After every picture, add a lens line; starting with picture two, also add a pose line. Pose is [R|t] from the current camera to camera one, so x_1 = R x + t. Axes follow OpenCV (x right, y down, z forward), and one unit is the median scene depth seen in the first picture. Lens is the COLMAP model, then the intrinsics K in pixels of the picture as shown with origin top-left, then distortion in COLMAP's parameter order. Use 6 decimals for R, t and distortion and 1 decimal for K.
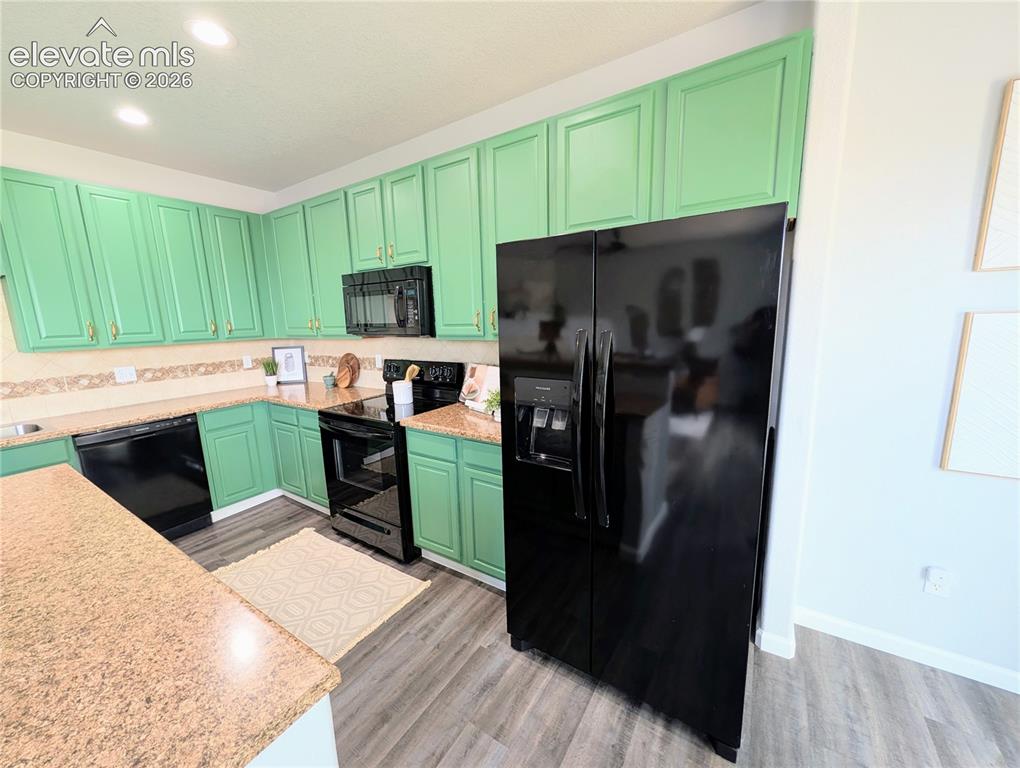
lens RADIAL K [[394.5, 0, 511.9], [0, 394.5, 384.9], [0, 0, 1]] dist [0.000499, -0.000326]
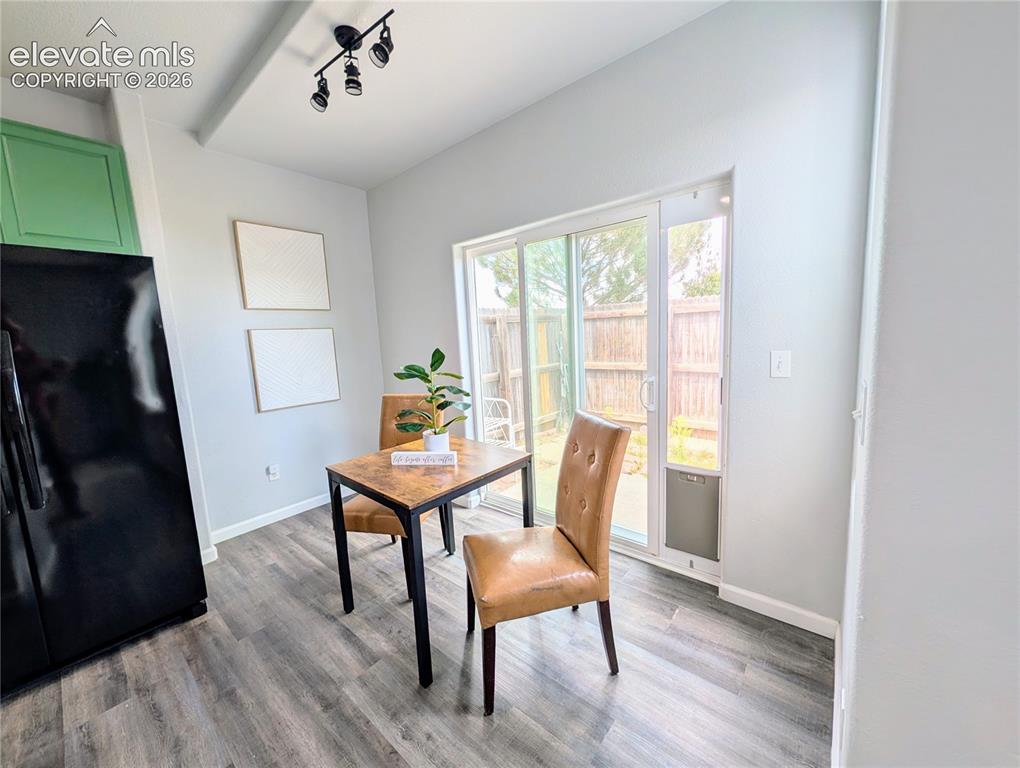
lens RADIAL K [[394.5, 0, 512.4], [0, 394.5, 385.5], [0, 0, 1]] dist [0.000499, -0.000326]
pose [[0.128193, -0.103287, 0.986356, -0.619486], [0.216439, 0.973502, 0.073811, 0.218560], [-0.967843, 0.204024, 0.147152, -0.487101]]
